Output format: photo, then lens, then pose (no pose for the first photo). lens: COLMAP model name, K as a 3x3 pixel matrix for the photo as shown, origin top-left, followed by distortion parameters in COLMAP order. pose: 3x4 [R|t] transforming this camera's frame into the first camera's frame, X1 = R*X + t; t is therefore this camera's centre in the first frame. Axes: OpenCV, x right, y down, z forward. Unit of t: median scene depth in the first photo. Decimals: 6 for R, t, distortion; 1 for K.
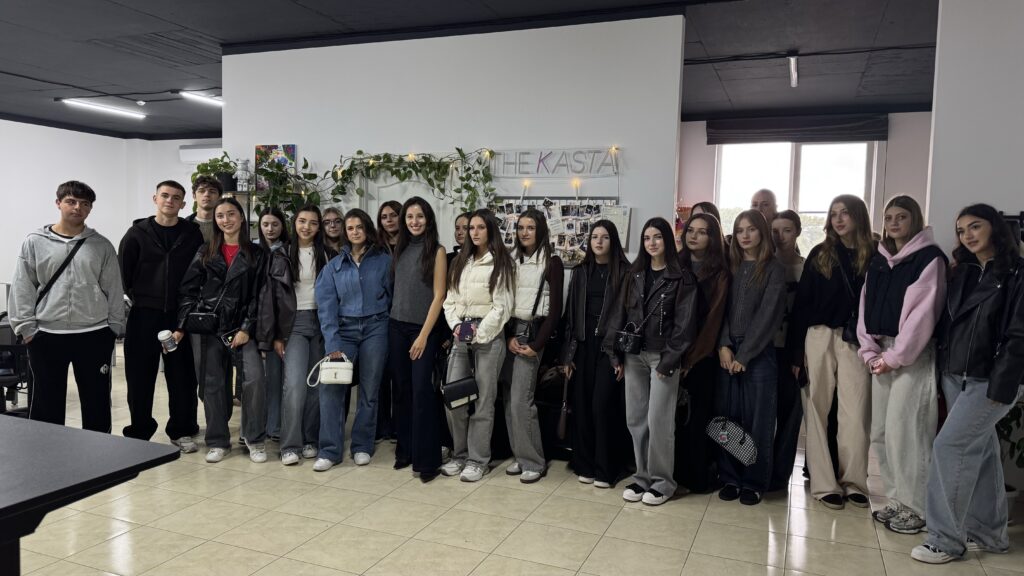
lens RADIAL K [[727.9, 0, 511.2], [0, 727.9, 293.3], [0, 0, 1]] dist [0.015695, -0.028201]
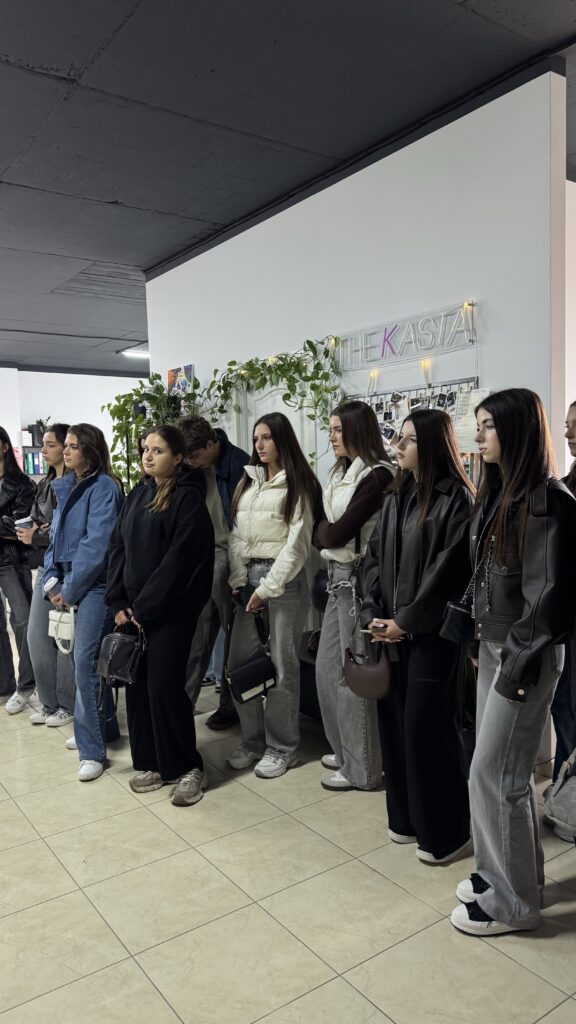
lens RADIAL K [[727.9, 0, 265.0], [0, 727.9, 529.6], [0, 0, 1]] dist [0.015695, -0.028201]
pose [[0.829960, -0.002854, -0.557815, 0.306839], [0.010673, 0.999885, 0.010765, -0.002681], [0.557720, -0.014888, 0.829895, 0.294755]]
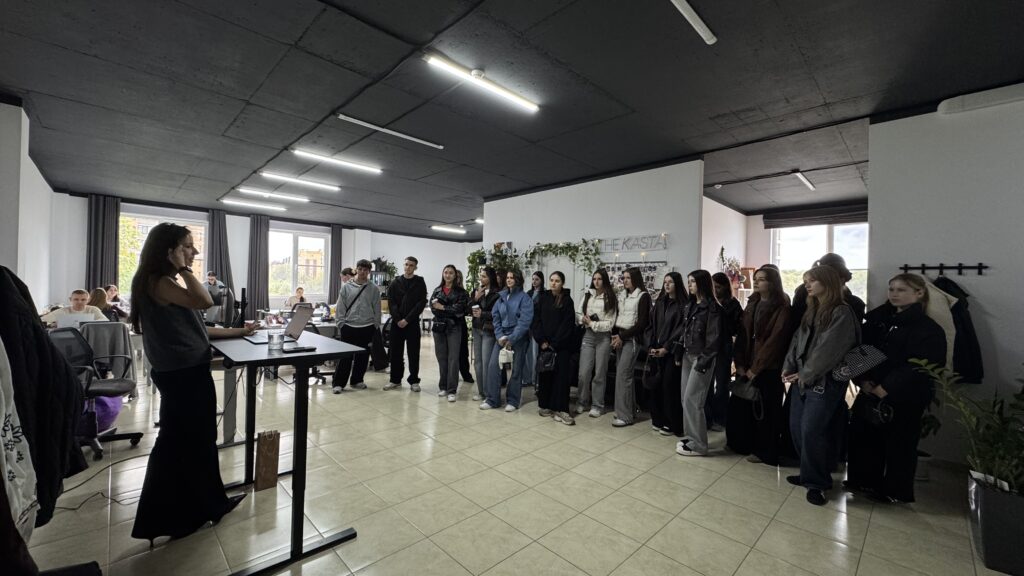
lens RADIAL K [[404.5, 0, 503.0], [0, 404.5, 288.9], [0, 0, 1]] dist [-0.012255, -0.000084]
pose [[0.912196, -0.002001, -0.409750, 0.161662], [-0.031627, 0.996661, -0.075277, 0.020086], [0.408532, 0.081627, 0.909087, -0.050816]]
